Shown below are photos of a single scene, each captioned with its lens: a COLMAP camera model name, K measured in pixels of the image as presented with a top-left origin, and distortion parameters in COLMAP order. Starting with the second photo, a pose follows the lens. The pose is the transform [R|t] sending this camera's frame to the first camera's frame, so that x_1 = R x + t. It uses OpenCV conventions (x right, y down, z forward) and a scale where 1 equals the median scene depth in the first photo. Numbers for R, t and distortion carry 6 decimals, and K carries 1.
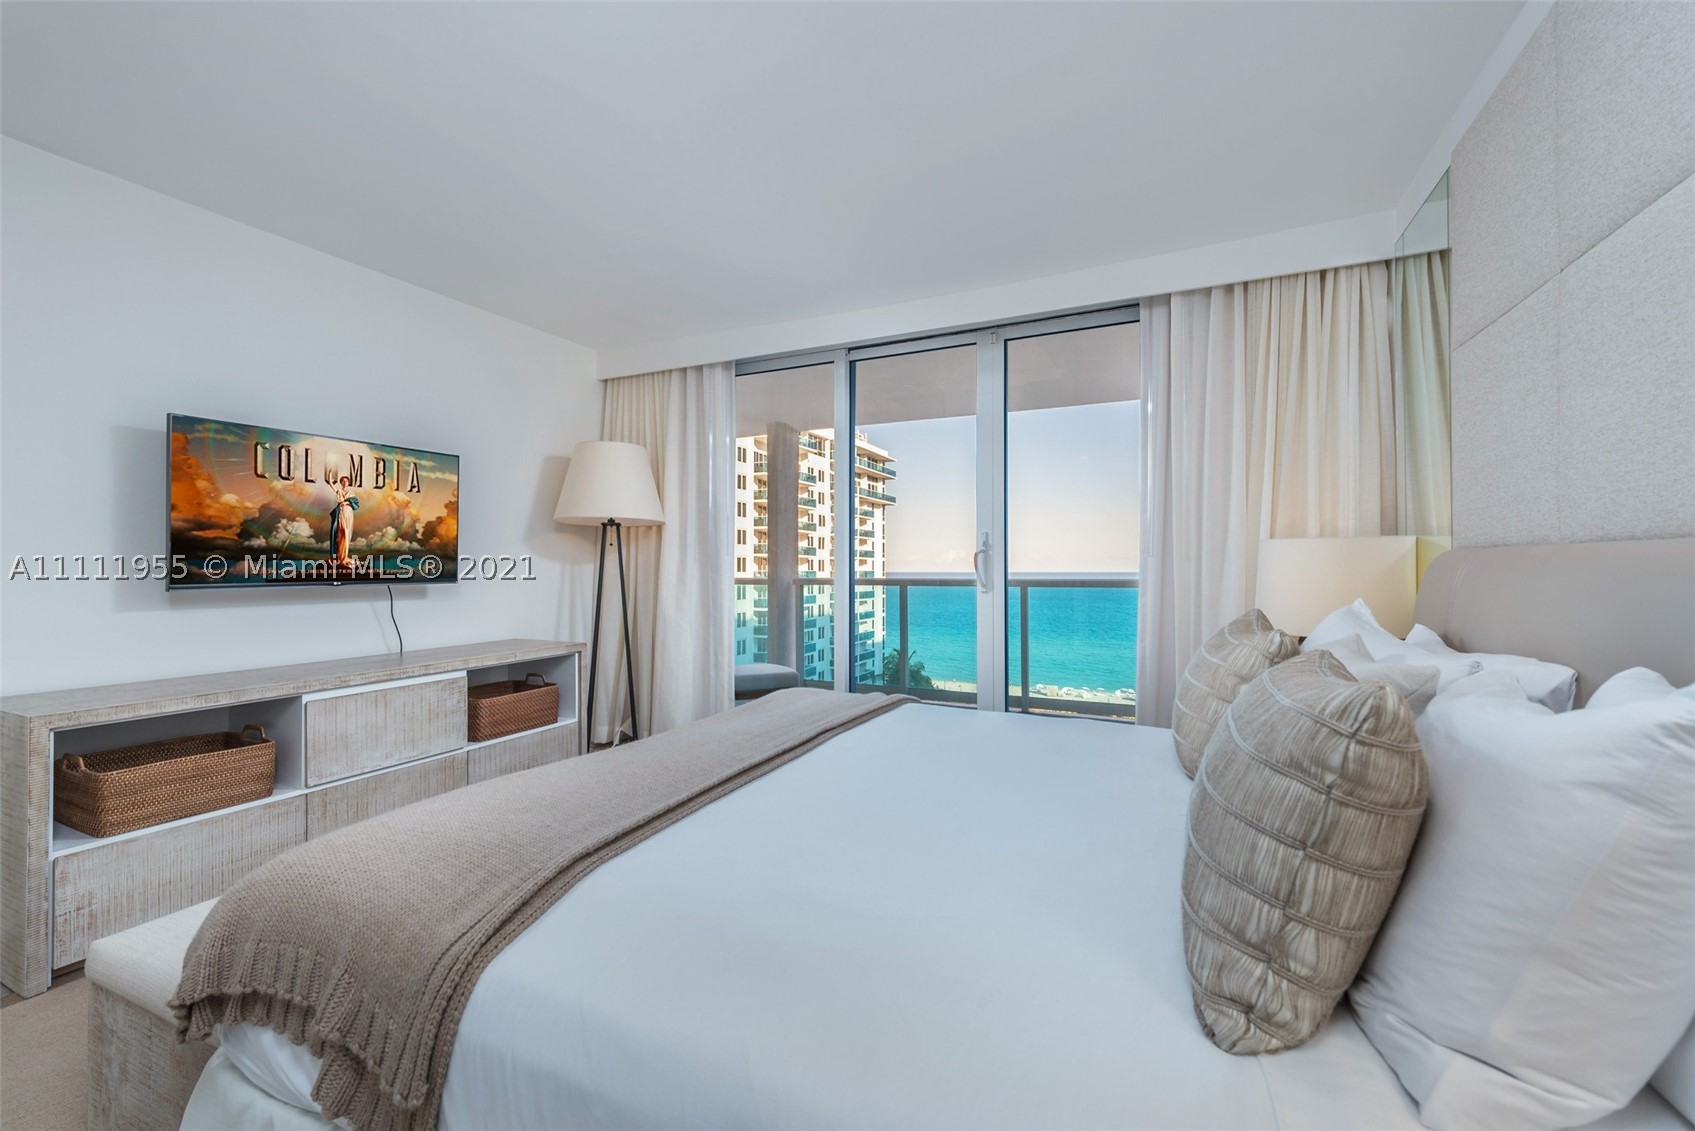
lens RADIAL K [[673.8, 0, 847.5], [0, 673.8, 565.5], [0, 0, 1]] dist [0.000719, -0.000158]
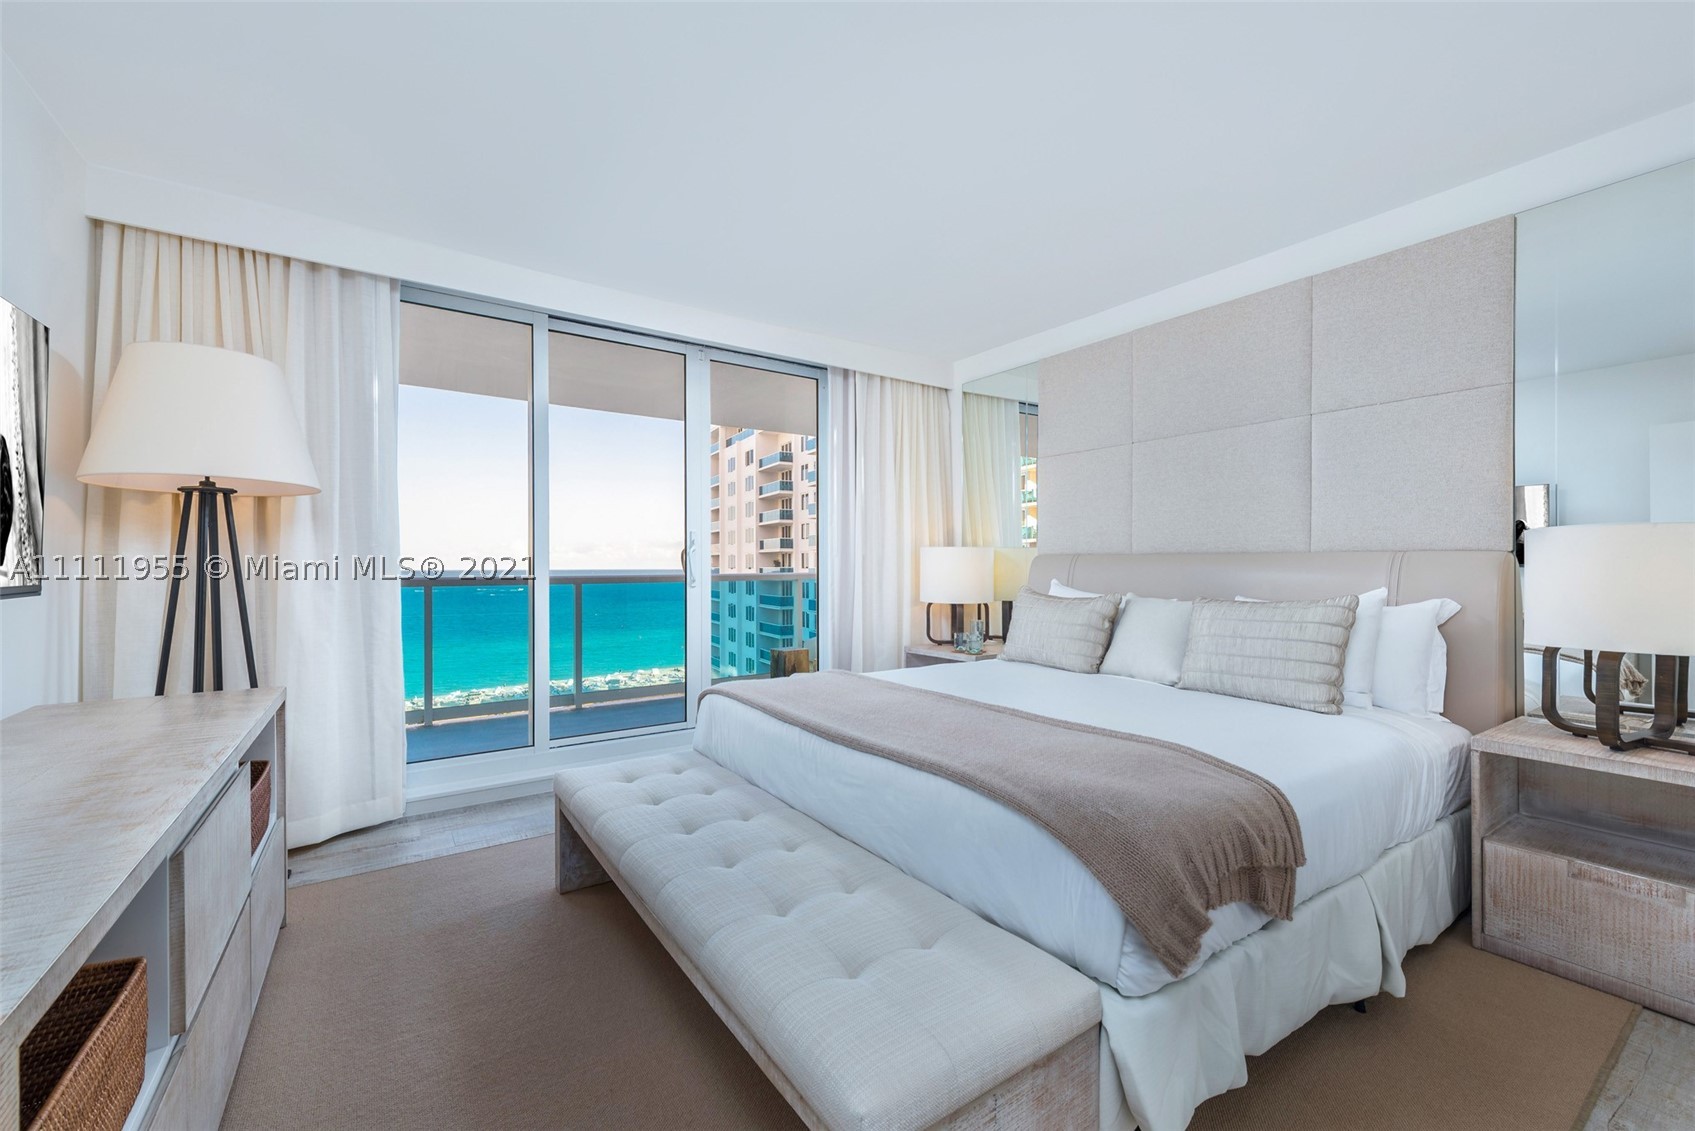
lens RADIAL K [[673.8, 0, 847.5], [0, 673.8, 565.5], [0, 0, 1]] dist [0.000719, -0.000158]
pose [[0.512828, -0.000898, 0.858491, -0.568758], [-0.000402, 0.999999, 0.001287, 0.004024], [-0.858491, -0.001005, 0.512827, 0.217605]]
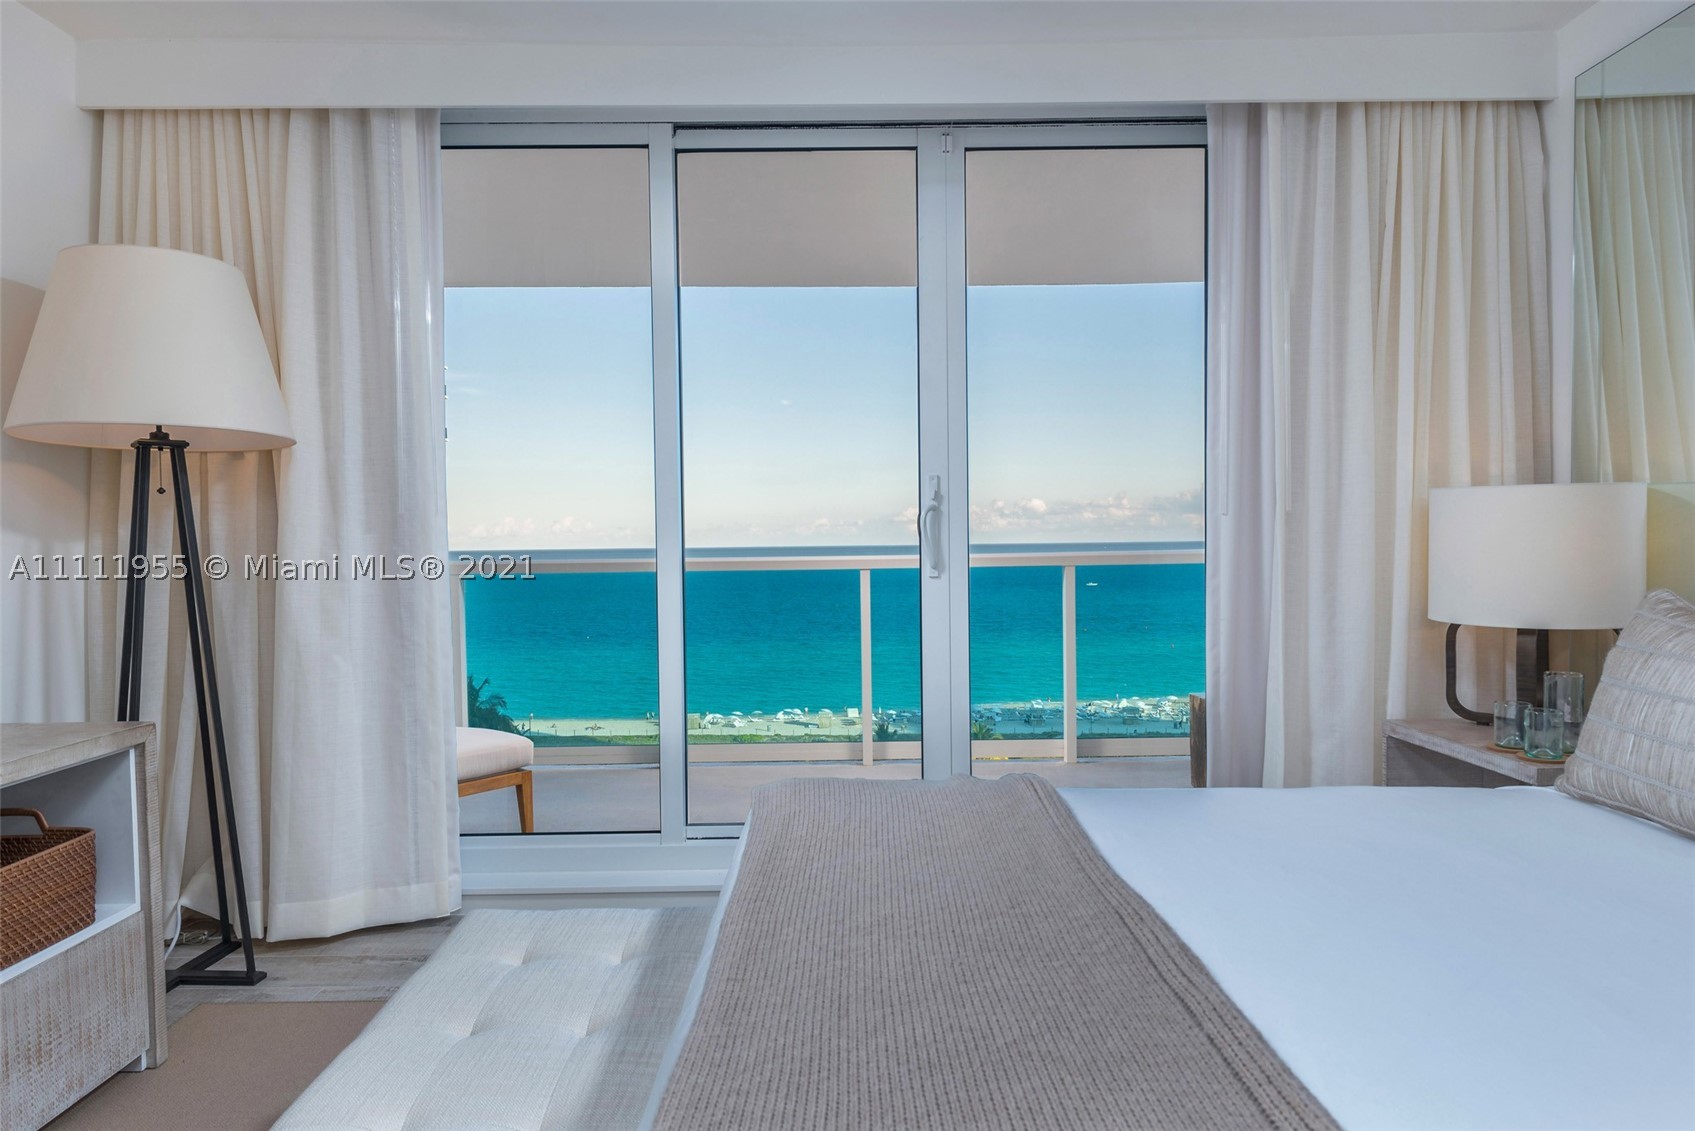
lens RADIAL K [[1032.9, 0, 847.5], [0, 1032.9, 565.5], [0, 0, 1]] dist [0.028646, -0.029188]
pose [[0.904608, -0.021614, 0.425697, -0.236852], [0.009678, 0.999498, 0.030183, 0.001275], [-0.426135, -0.023184, 0.904362, 0.201649]]
